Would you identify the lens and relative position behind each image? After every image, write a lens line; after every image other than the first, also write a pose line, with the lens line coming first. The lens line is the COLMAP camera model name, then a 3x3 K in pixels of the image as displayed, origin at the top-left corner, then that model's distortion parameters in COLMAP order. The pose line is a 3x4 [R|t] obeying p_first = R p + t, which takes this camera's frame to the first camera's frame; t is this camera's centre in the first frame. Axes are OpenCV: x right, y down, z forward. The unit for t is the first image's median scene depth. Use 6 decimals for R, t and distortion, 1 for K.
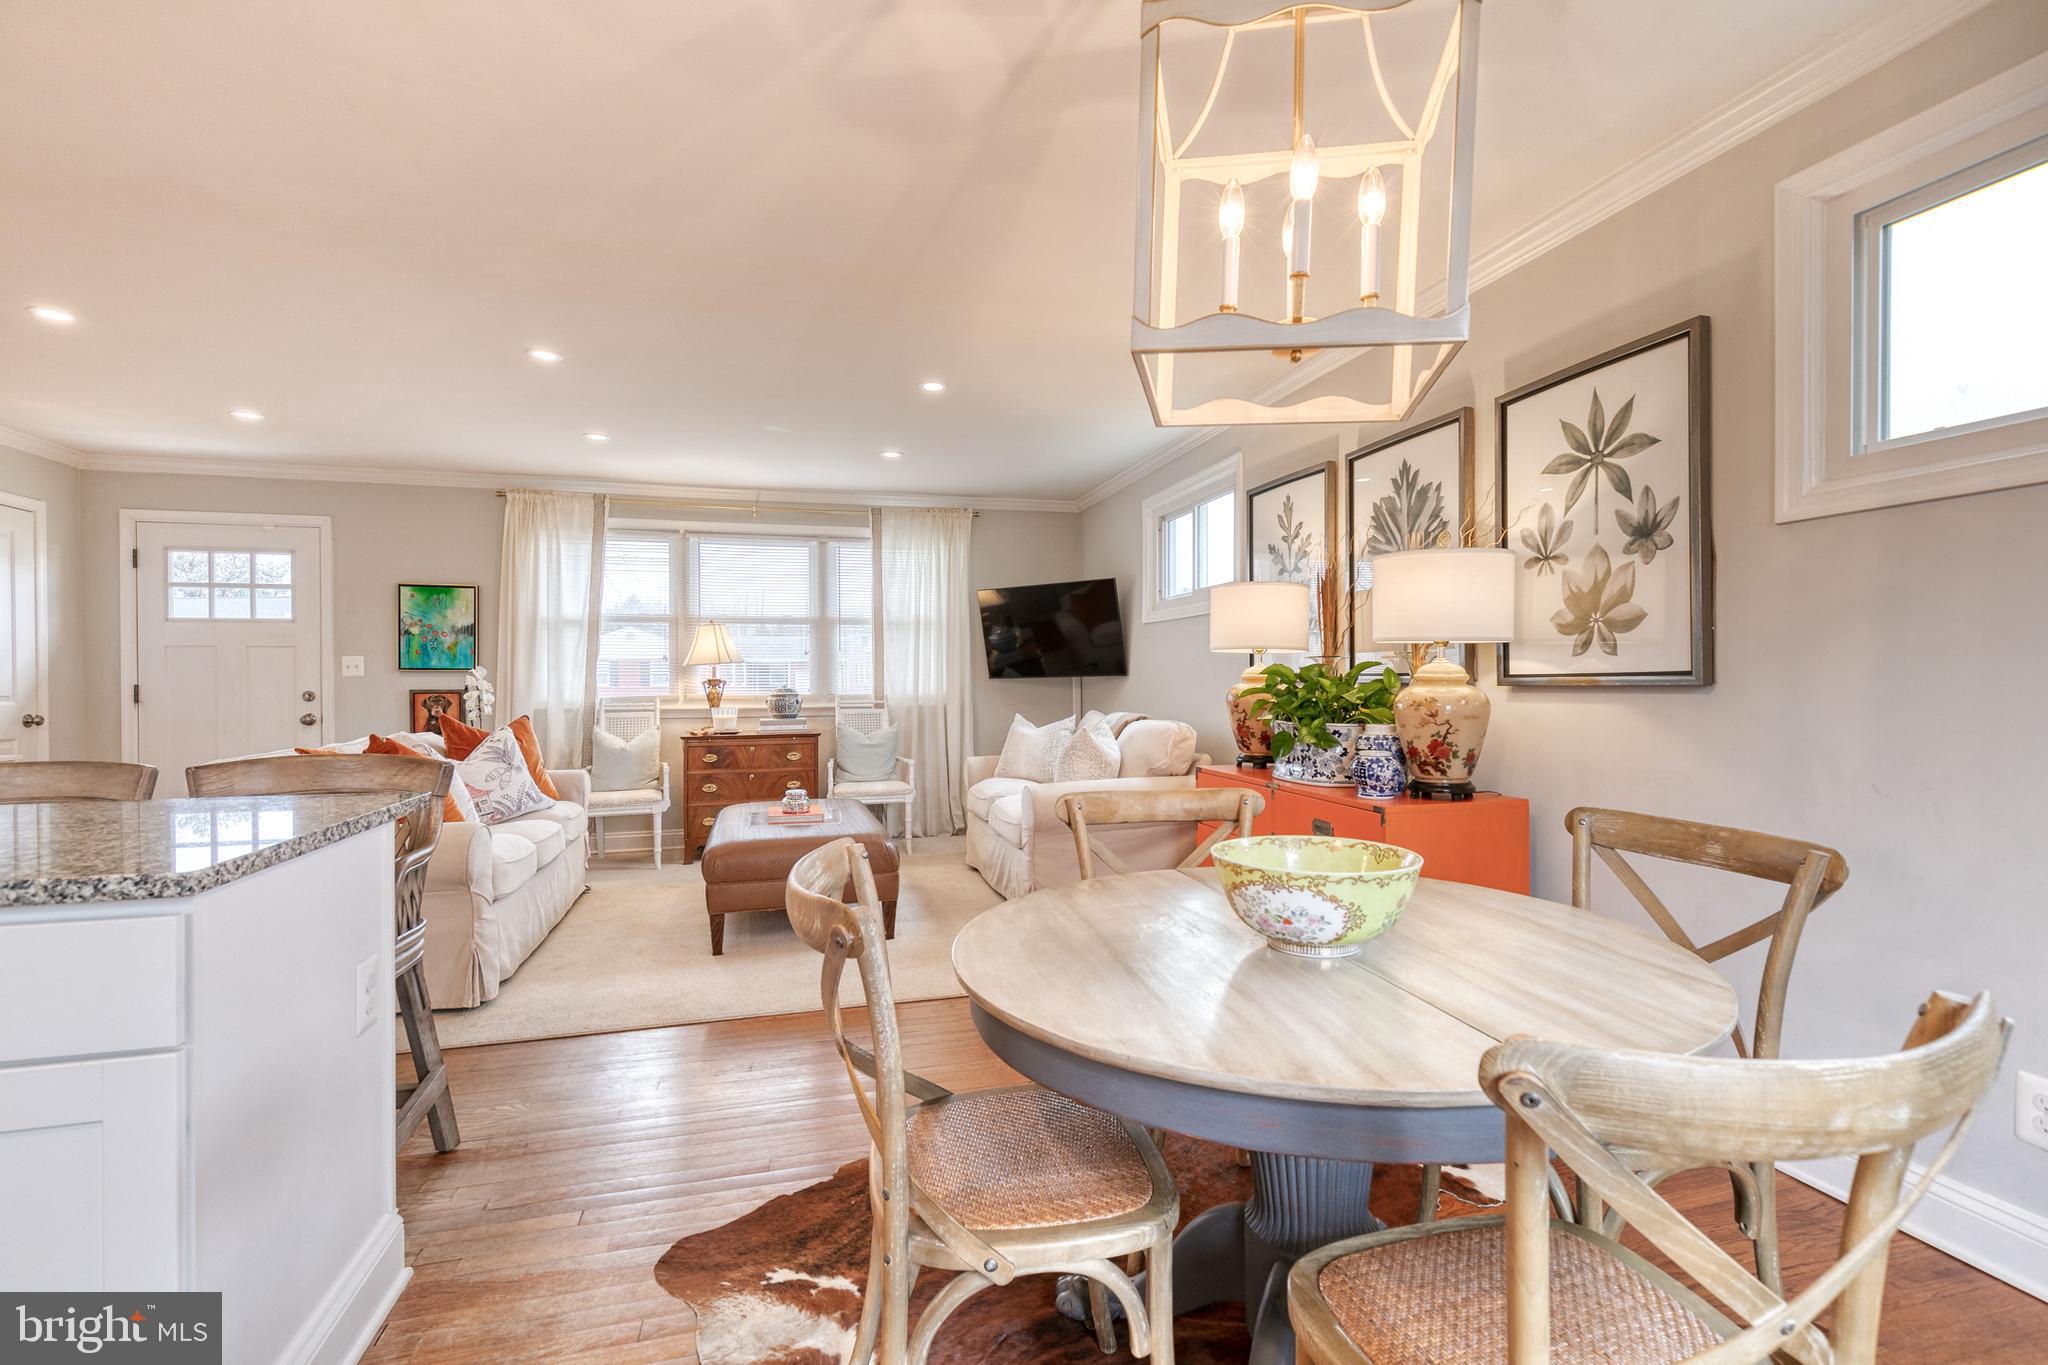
lens RADIAL K [[936.9, 0, 1035.0], [0, 936.9, 685.1], [0, 0, 1]] dist [-0.000986, -0.000847]
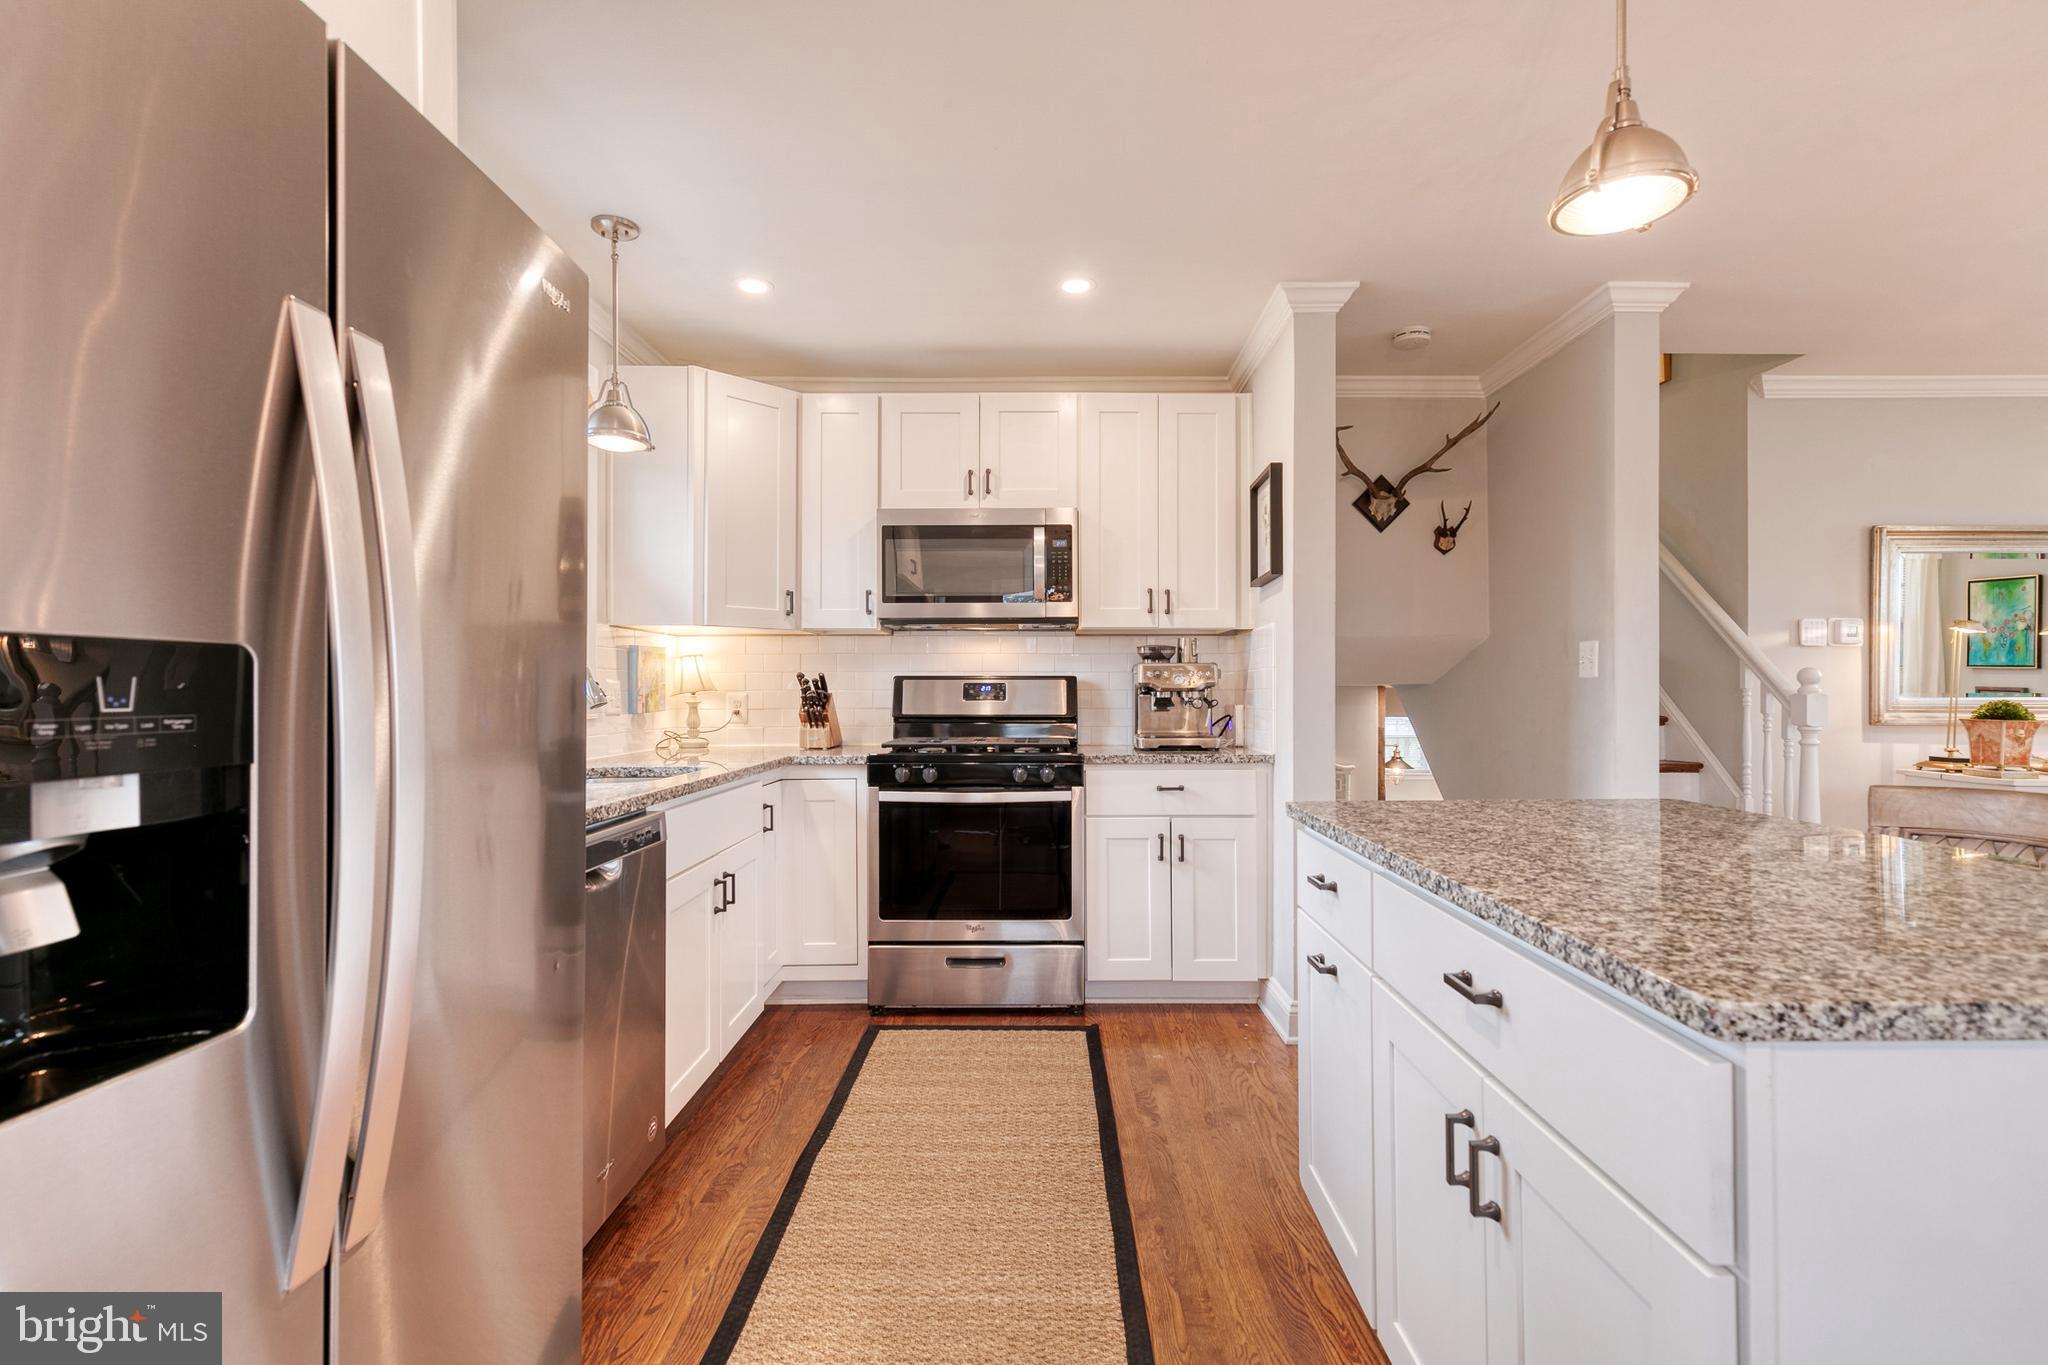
lens RADIAL K [[928.2, 0, 1042.9], [0, 928.2, 691.0], [0, 0, 1]] dist [0.003580, 0.000128]
pose [[-0.261781, 0.004744, -0.965116, -0.034991], [-0.002259, 0.999982, 0.005528, -0.002612], [0.965125, 0.003627, -0.261766, 0.143281]]
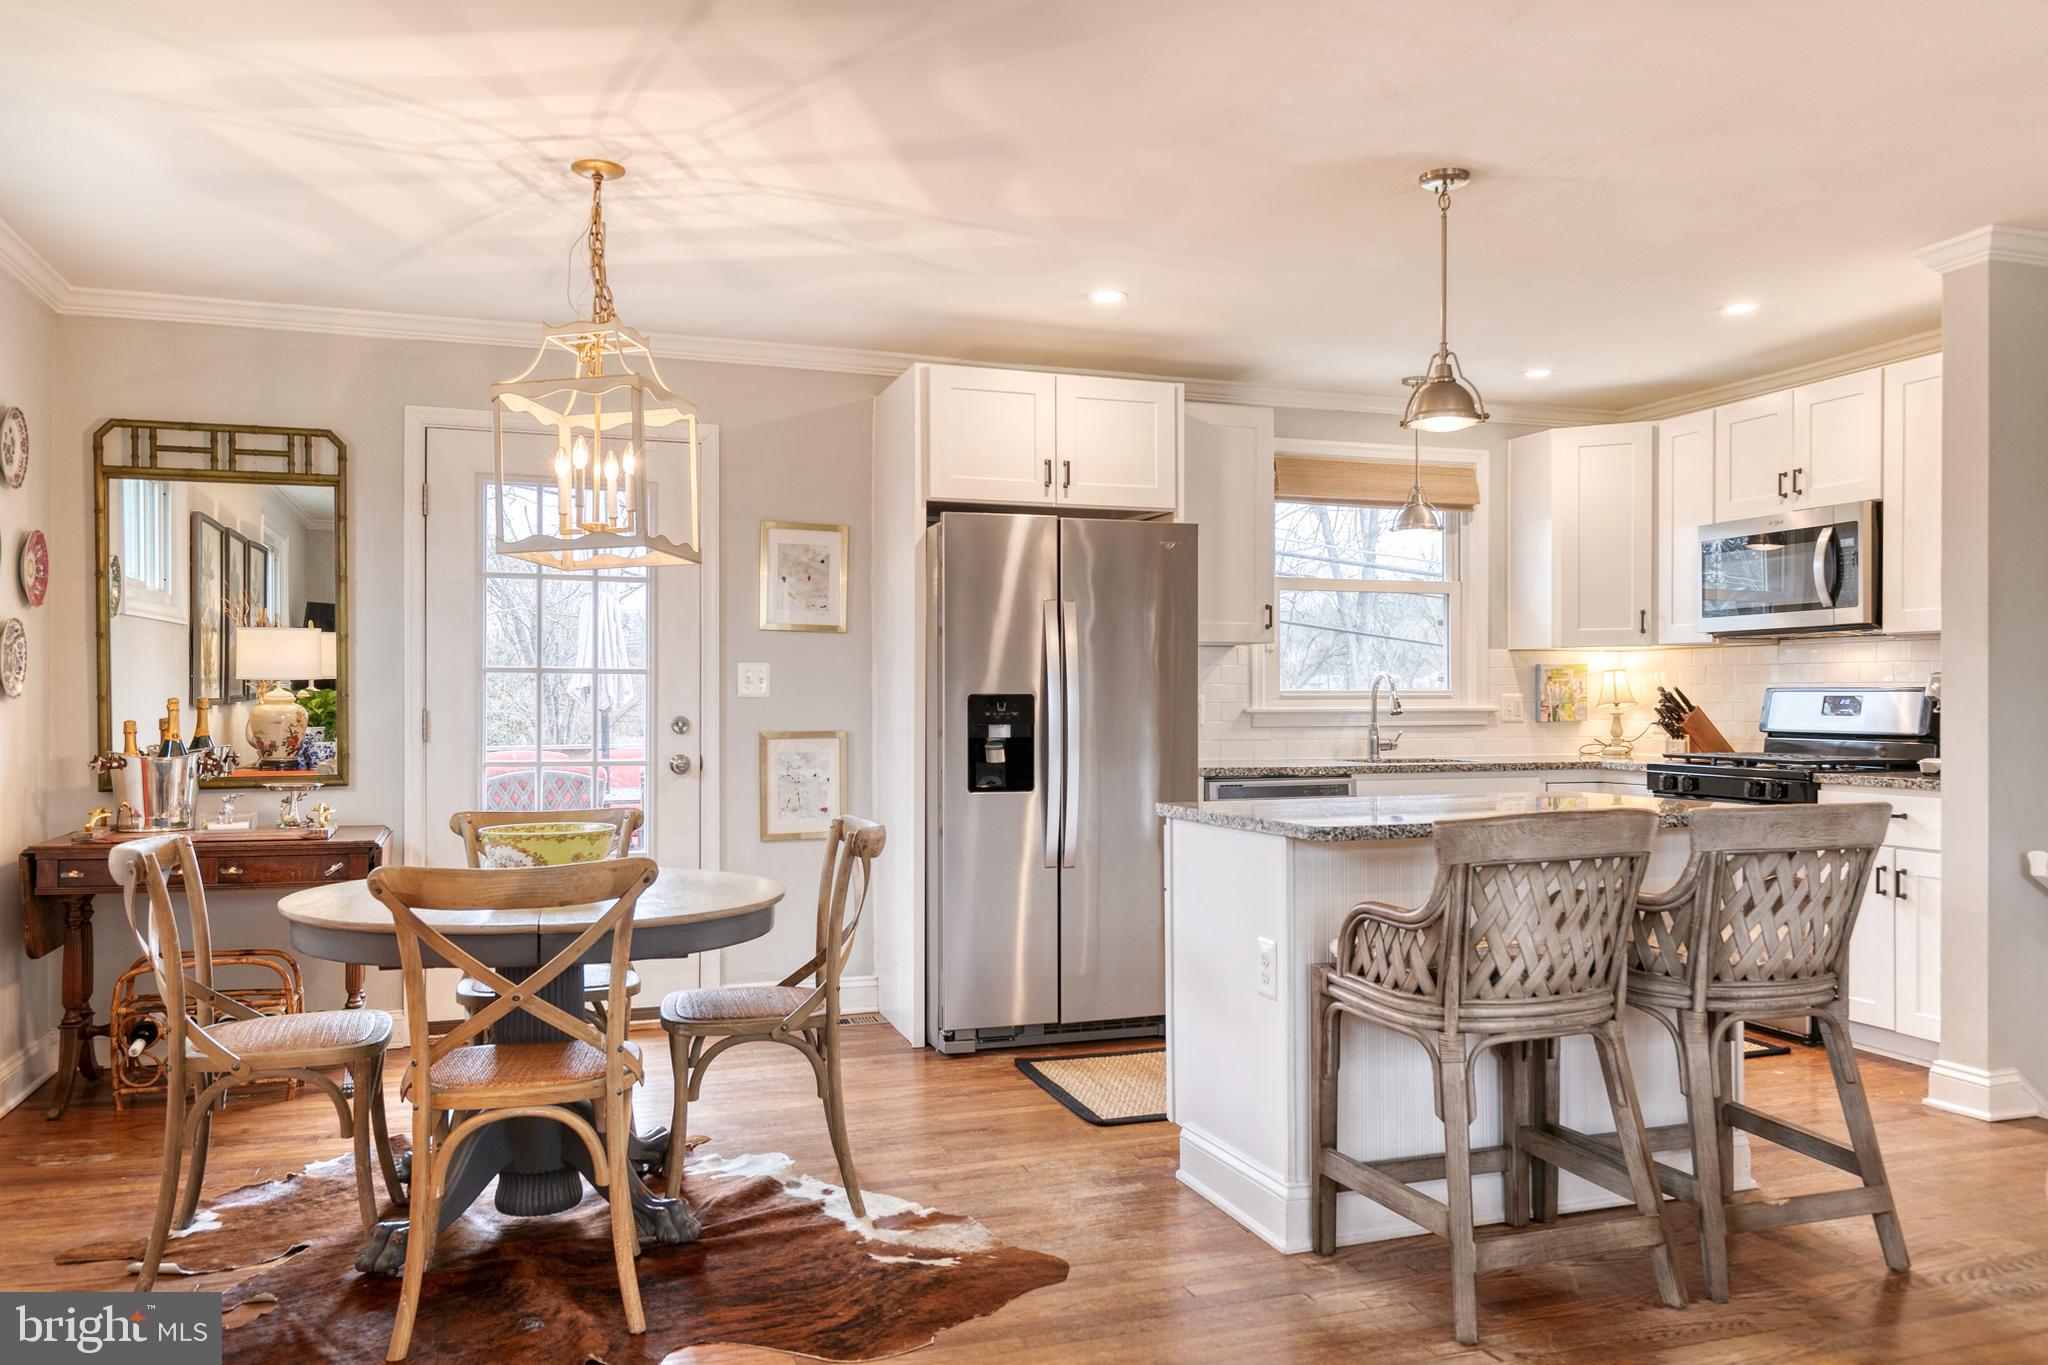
lens RADIAL K [[1511.0, 0, 1039.7], [0, 1511.0, 704.9], [0, 0, 1]] dist [0.005311, 0.004508]
pose [[-0.997563, 0.005639, -0.069546, -0.081038], [0.004895, 0.999929, 0.010872, -0.011346], [0.069602, 0.010505, -0.997519, 0.853781]]
